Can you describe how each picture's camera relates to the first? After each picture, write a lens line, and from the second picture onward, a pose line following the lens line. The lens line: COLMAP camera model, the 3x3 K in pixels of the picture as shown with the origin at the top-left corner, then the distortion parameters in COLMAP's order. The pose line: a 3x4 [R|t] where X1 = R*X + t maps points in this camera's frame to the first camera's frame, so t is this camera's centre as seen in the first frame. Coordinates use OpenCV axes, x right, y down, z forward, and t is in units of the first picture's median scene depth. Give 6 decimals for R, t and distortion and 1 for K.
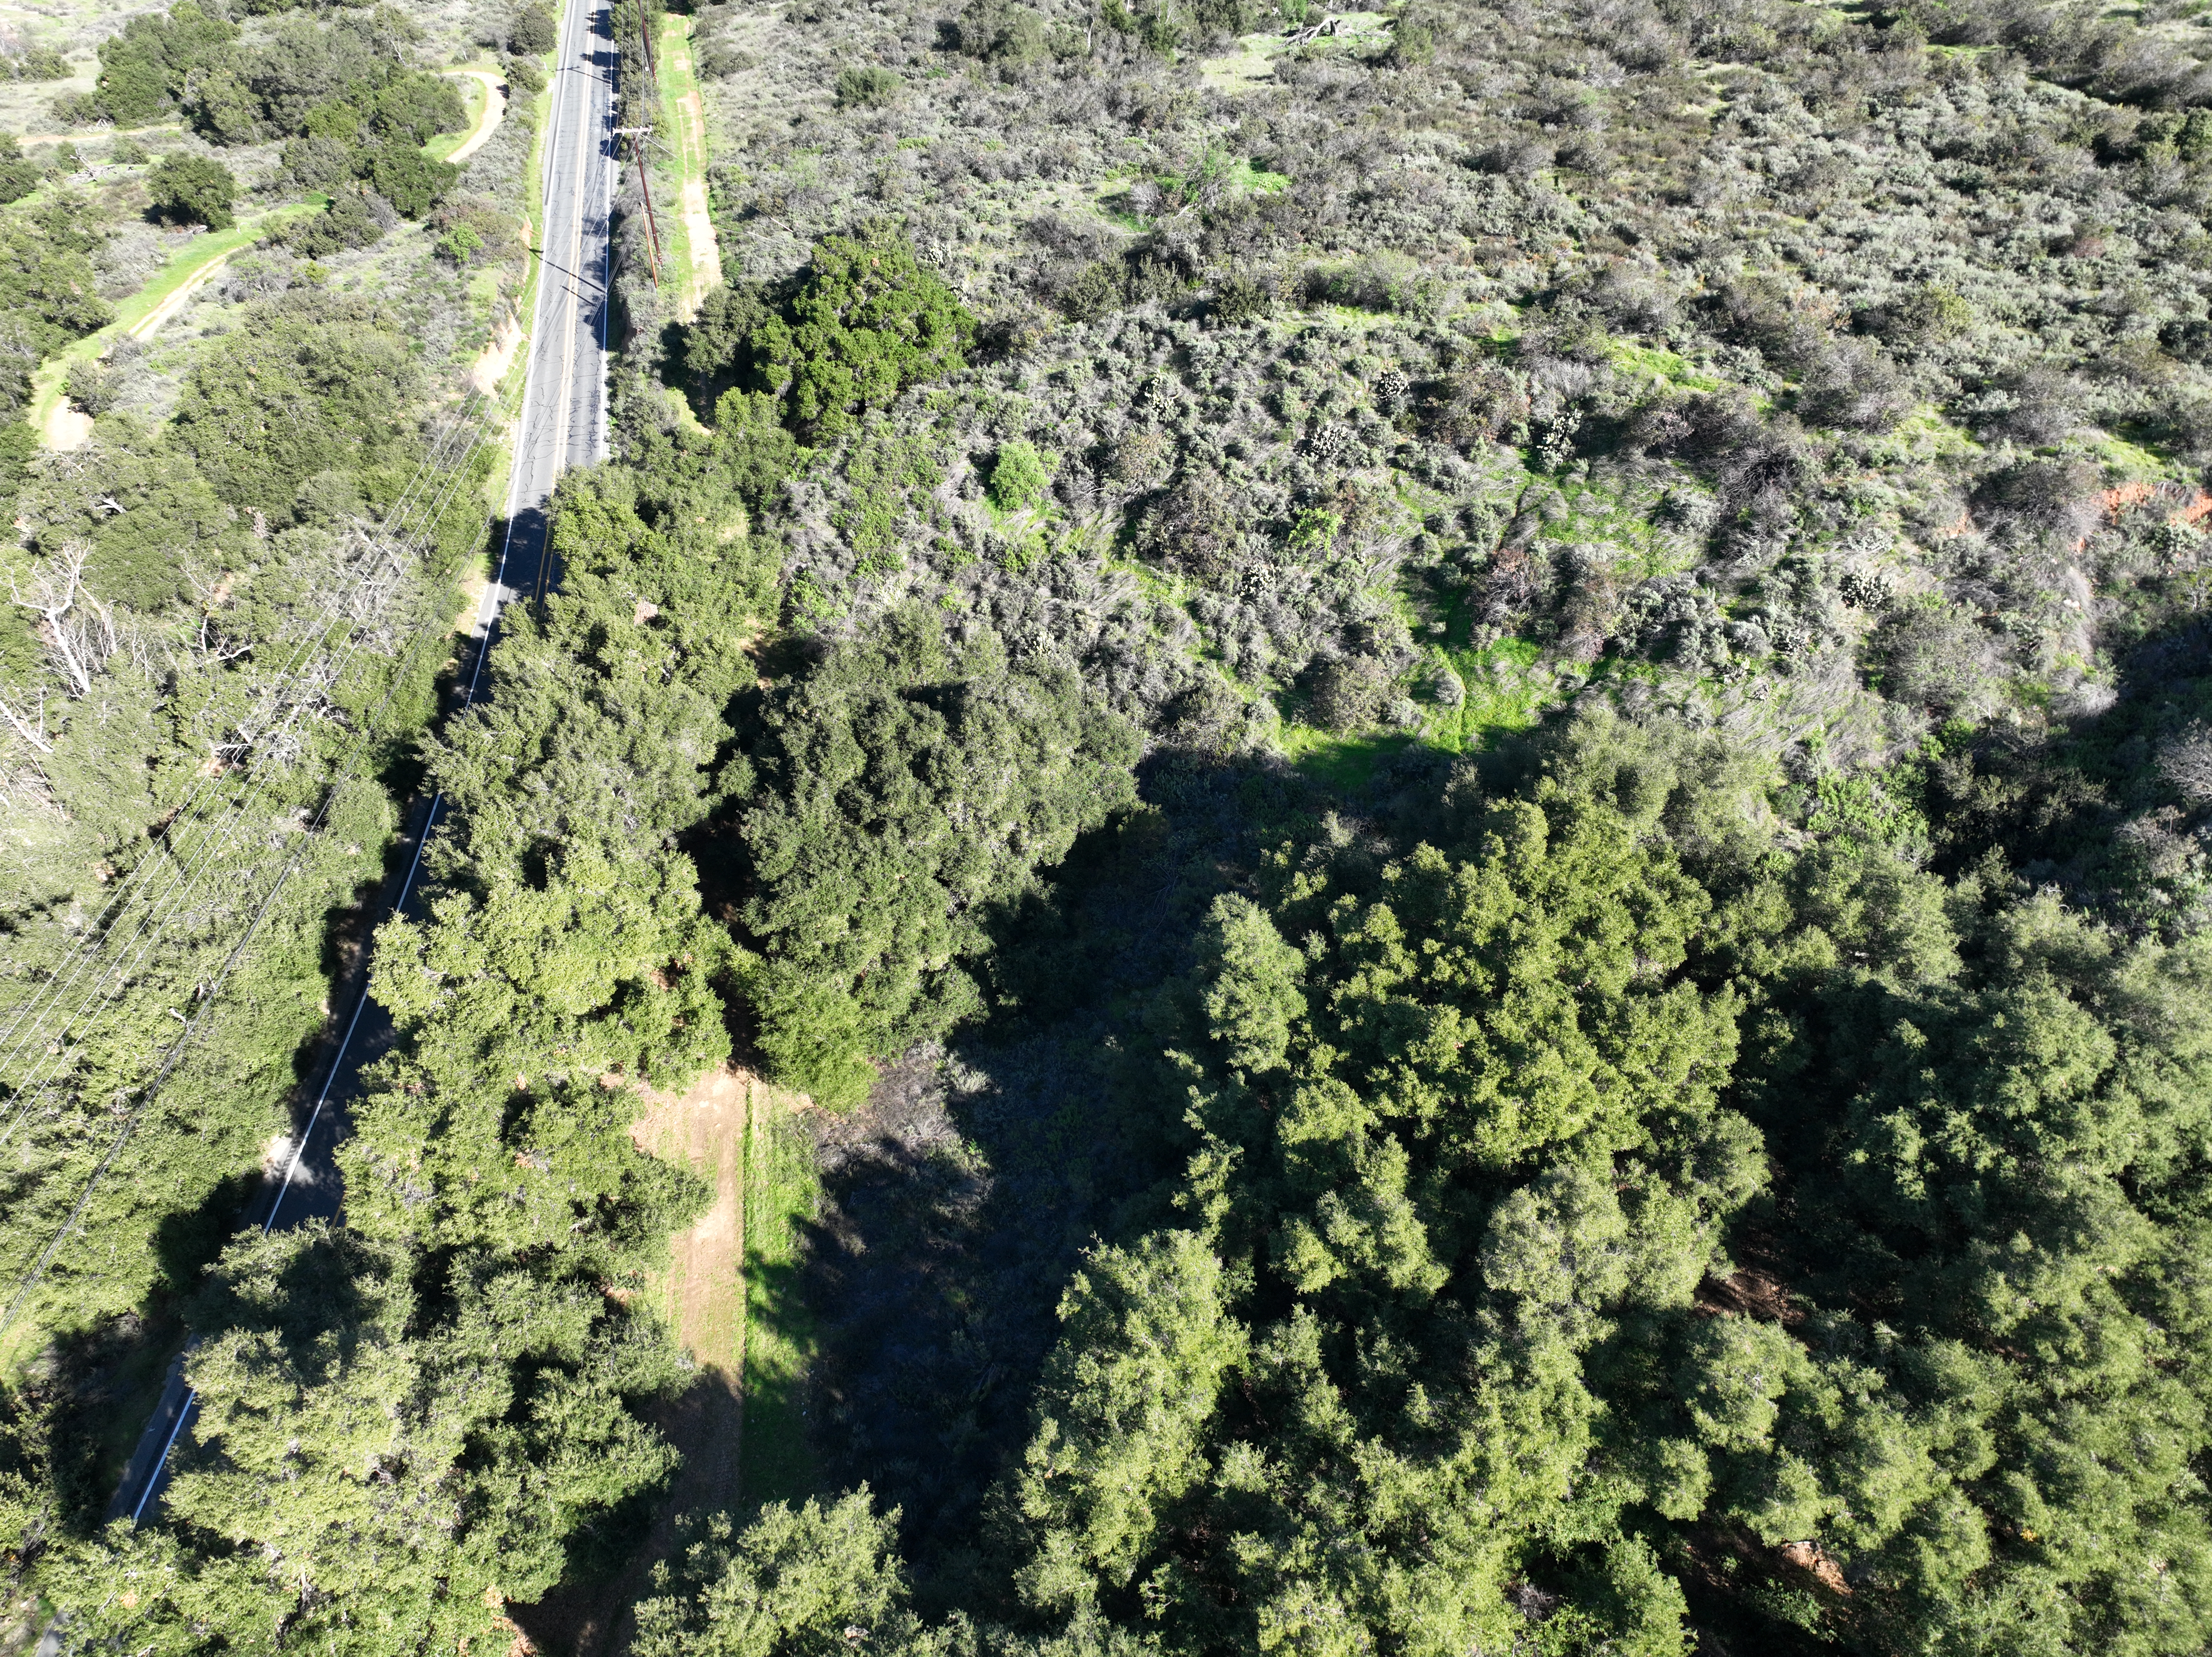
lens RADIAL K [[1553.9, 0, 1106.0], [0, 1553.9, 828.5], [0, 0, 1]] dist [0.002724, 0.014909]
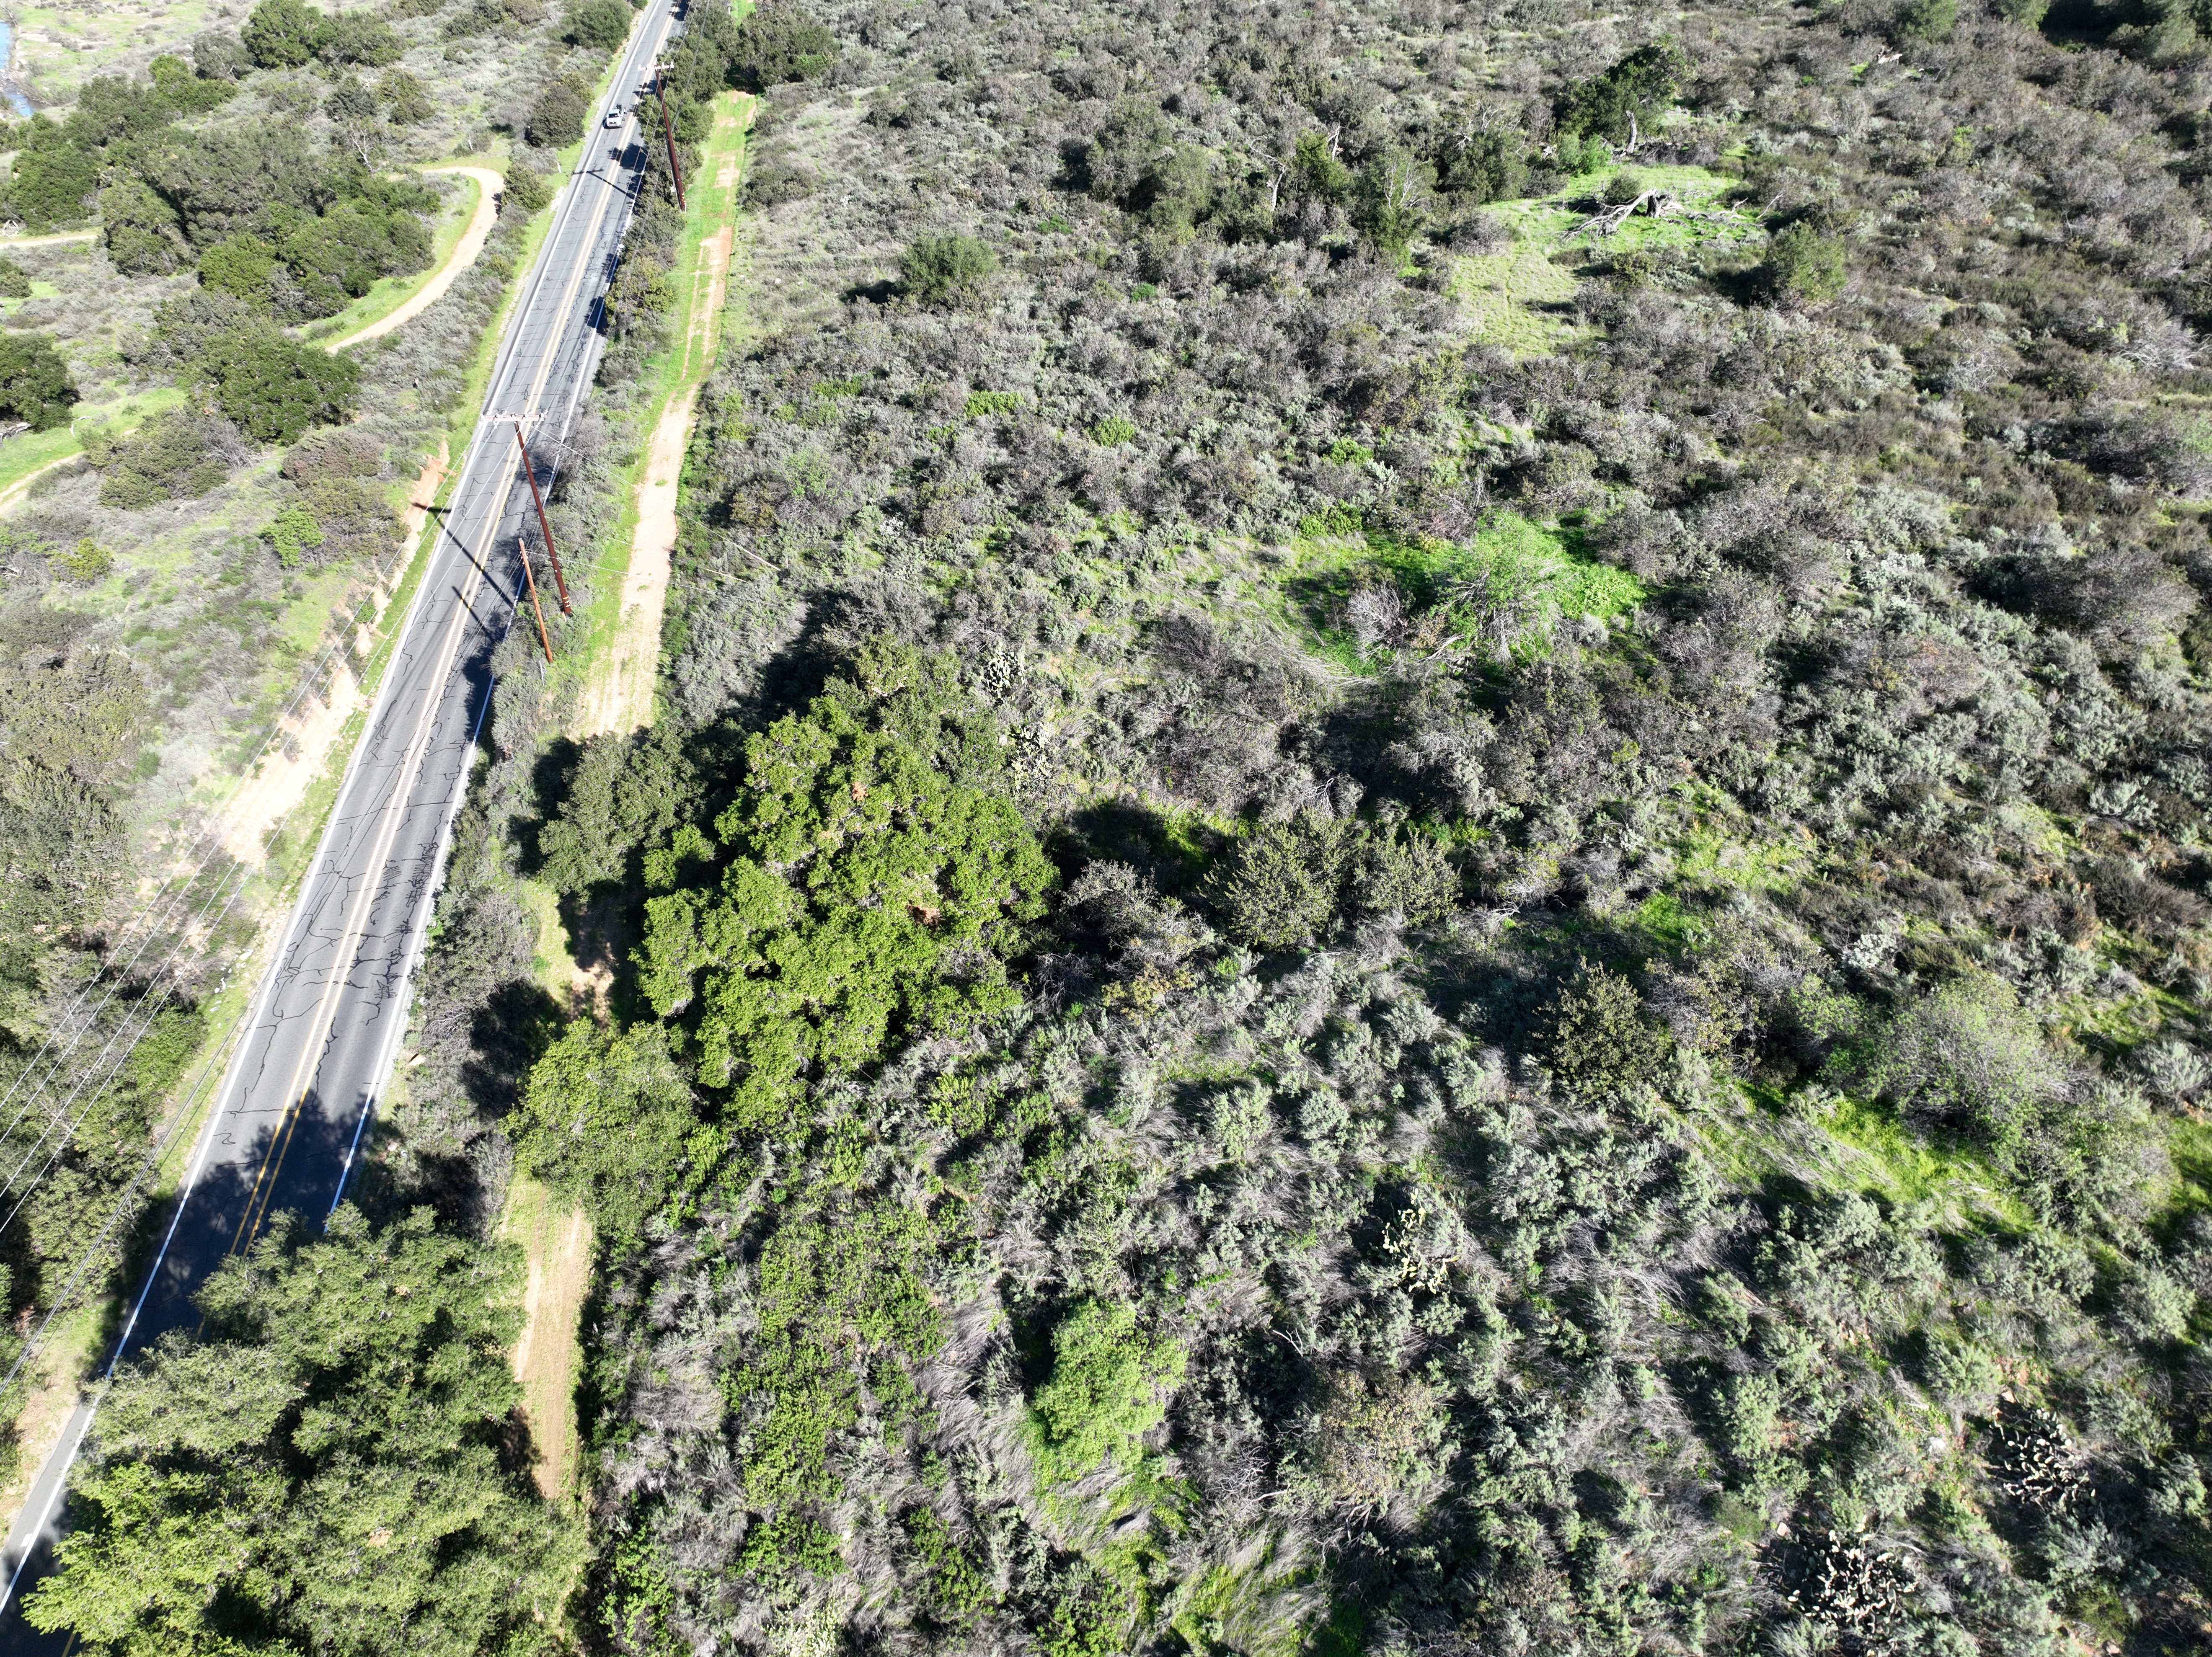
lens RADIAL K [[1553.9, 0, 1106.0], [0, 1553.9, 828.5], [0, 0, 1]] dist [0.002724, 0.014909]
pose [[0.995426, 0.060156, -0.074216, -0.023707], [-0.059722, 0.998183, 0.008053, -0.323025], [0.074566, -0.003584, 0.997210, 0.436493]]
